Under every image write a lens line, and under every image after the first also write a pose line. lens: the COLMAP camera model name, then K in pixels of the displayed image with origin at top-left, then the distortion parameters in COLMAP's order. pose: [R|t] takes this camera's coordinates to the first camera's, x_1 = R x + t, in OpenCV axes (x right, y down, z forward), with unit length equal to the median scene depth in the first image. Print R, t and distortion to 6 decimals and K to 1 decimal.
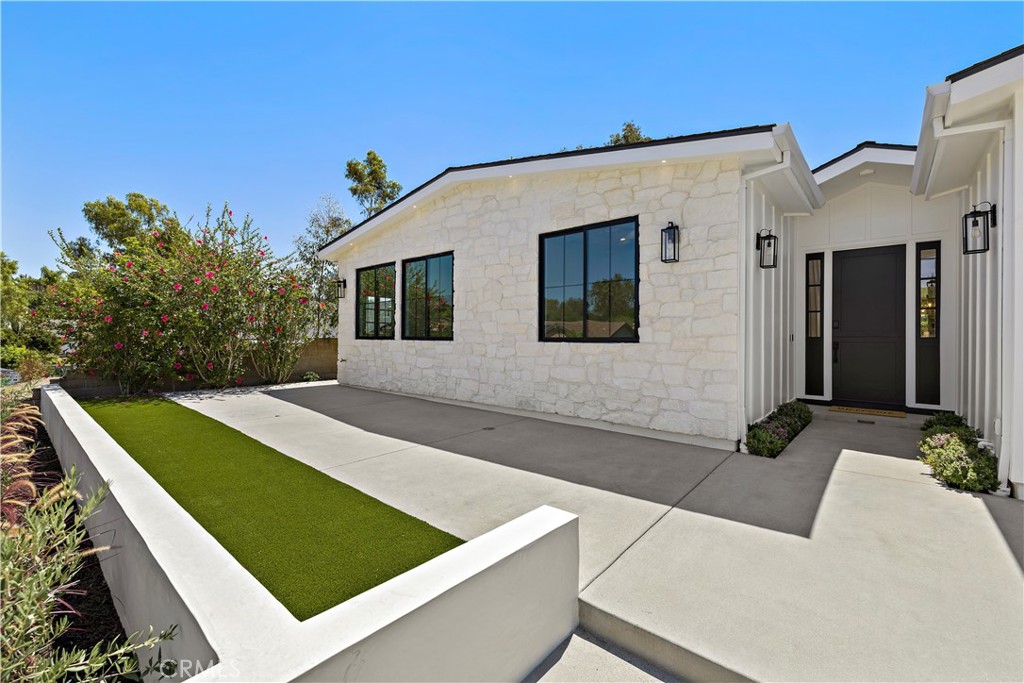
lens RADIAL K [[438.1, 0, 513.6], [0, 438.1, 337.6], [0, 0, 1]] dist [-0.001760, 0.000141]
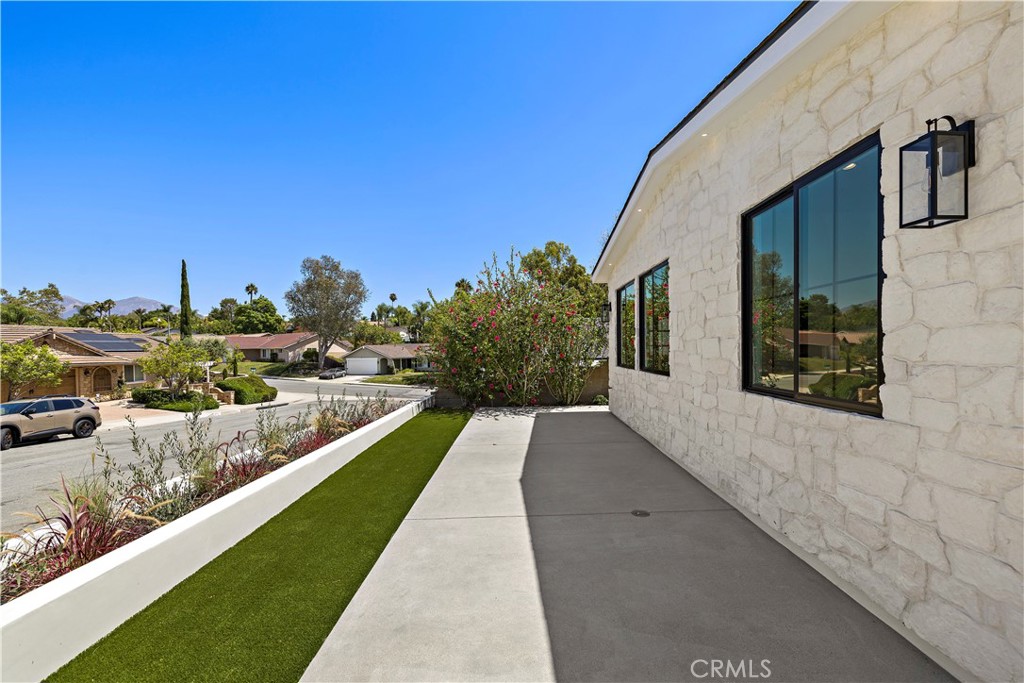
lens RADIAL K [[438.1, 0, 514.1], [0, 438.1, 355.9], [0, 0, 1]] dist [-0.001760, 0.000141]
pose [[0.644859, 0.000359, -0.764302, 0.319375], [0.015739, 0.999782, 0.013749, -0.052690], [0.764140, -0.020896, 0.644712, 0.363170]]
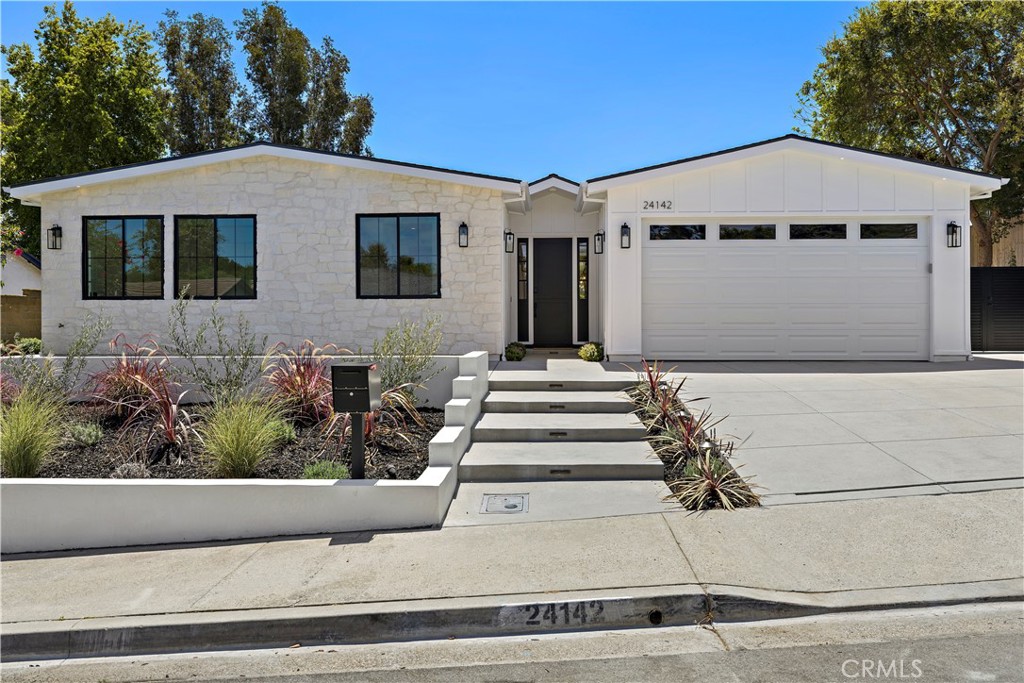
lens RADIAL K [[765.3, 0, 520.4], [0, 765.3, 332.5], [0, 0, 1]] dist [-0.000278, -0.000914]
pose [[0.784587, -0.017148, 0.619781, -0.940780], [0.006888, 0.999797, 0.018942, 0.067734], [-0.619980, -0.010592, 0.784546, -1.024356]]
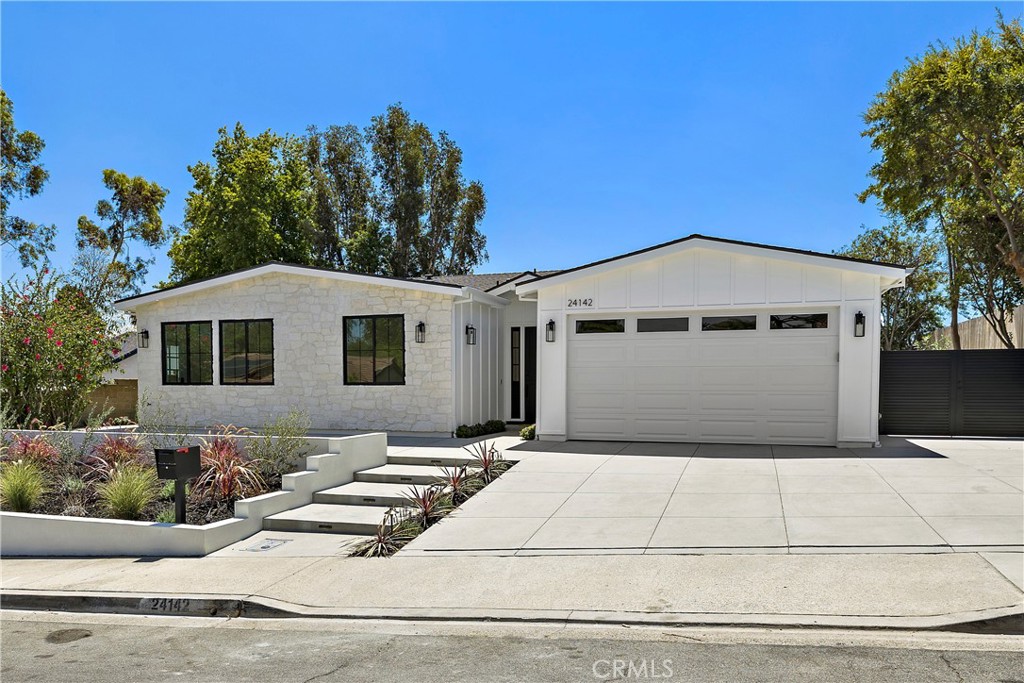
lens RADIAL K [[766.3, 0, 490.6], [0, 766.3, 422.9], [0, 0, 1]] dist [-0.002212, 0.026964]
pose [[0.930123, -0.026200, 0.366313, -0.461896], [0.006817, 0.998512, 0.054108, -0.000221], [-0.367185, -0.047830, 0.928917, -1.746248]]
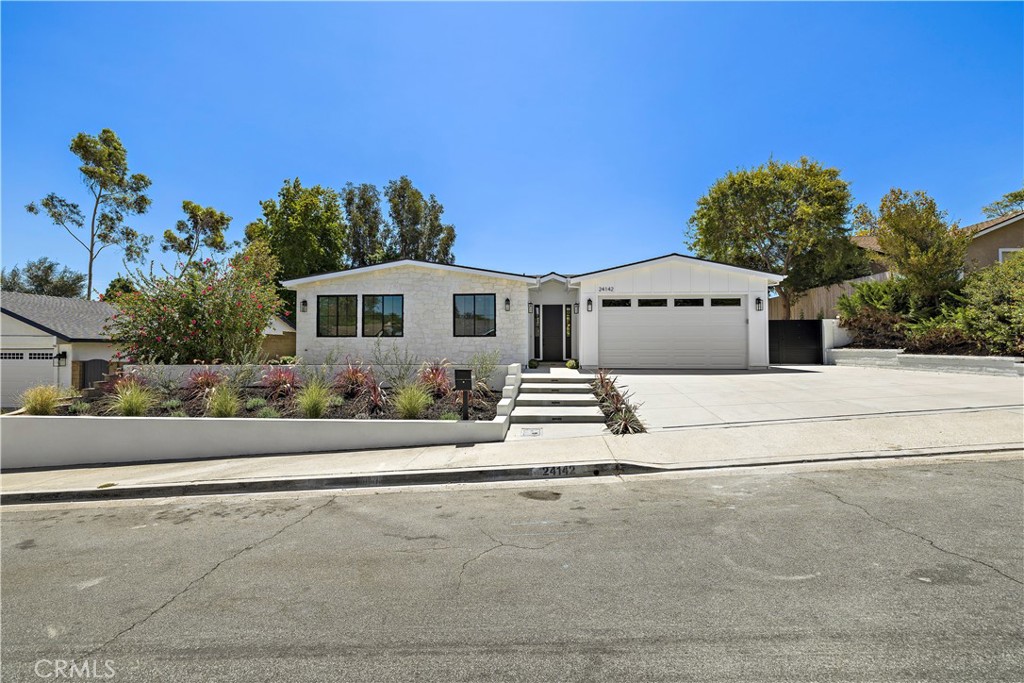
lens RADIAL K [[438.1, 0, 518.2], [0, 438.1, 341.7], [0, 0, 1]] dist [-0.001760, 0.000141]
pose [[0.805702, -0.000429, 0.592321, -1.124645], [0.005609, 0.999960, -0.006905, 0.057243], [-0.592295, 0.008886, 0.805672, -1.231518]]
